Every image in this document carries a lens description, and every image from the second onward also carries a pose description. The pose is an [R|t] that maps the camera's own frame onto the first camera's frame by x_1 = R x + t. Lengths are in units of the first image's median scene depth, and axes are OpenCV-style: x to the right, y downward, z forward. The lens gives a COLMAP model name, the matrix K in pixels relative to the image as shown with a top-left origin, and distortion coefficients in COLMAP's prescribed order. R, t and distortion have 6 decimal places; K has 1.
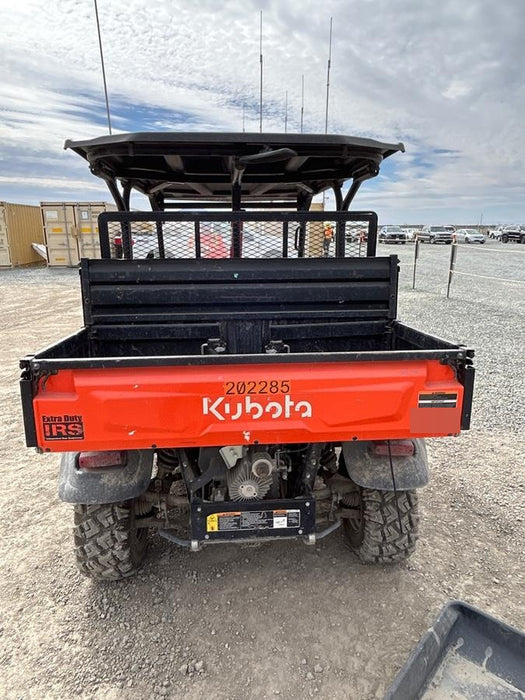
lens RADIAL K [[482.3, 0, 262.5], [0, 482.3, 350.0], [0, 0, 1]] dist [0.000138, -0.000145]
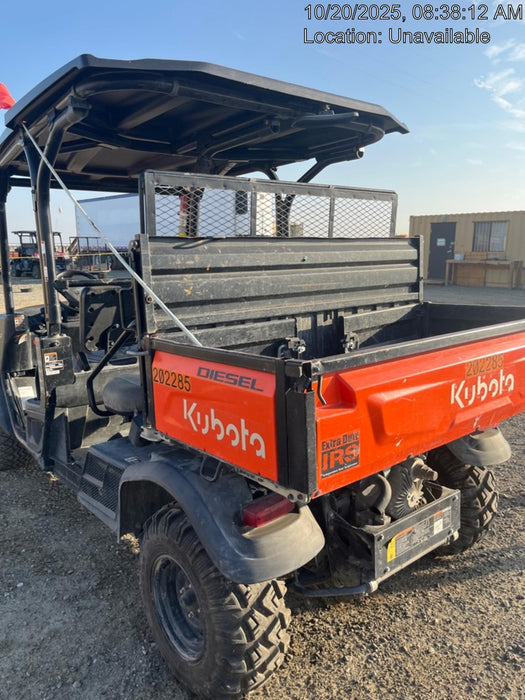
lens RADIAL K [[545.2, 0, 259.2], [0, 545.2, 360.7], [0, 0, 1]] dist [0.077221, -0.077221]
pose [[0.820672, -0.121903, 0.558245, -0.886431], [0.145861, 0.989304, 0.001602, 0.007649], [-0.552469, 0.080112, 0.829675, 0.368765]]
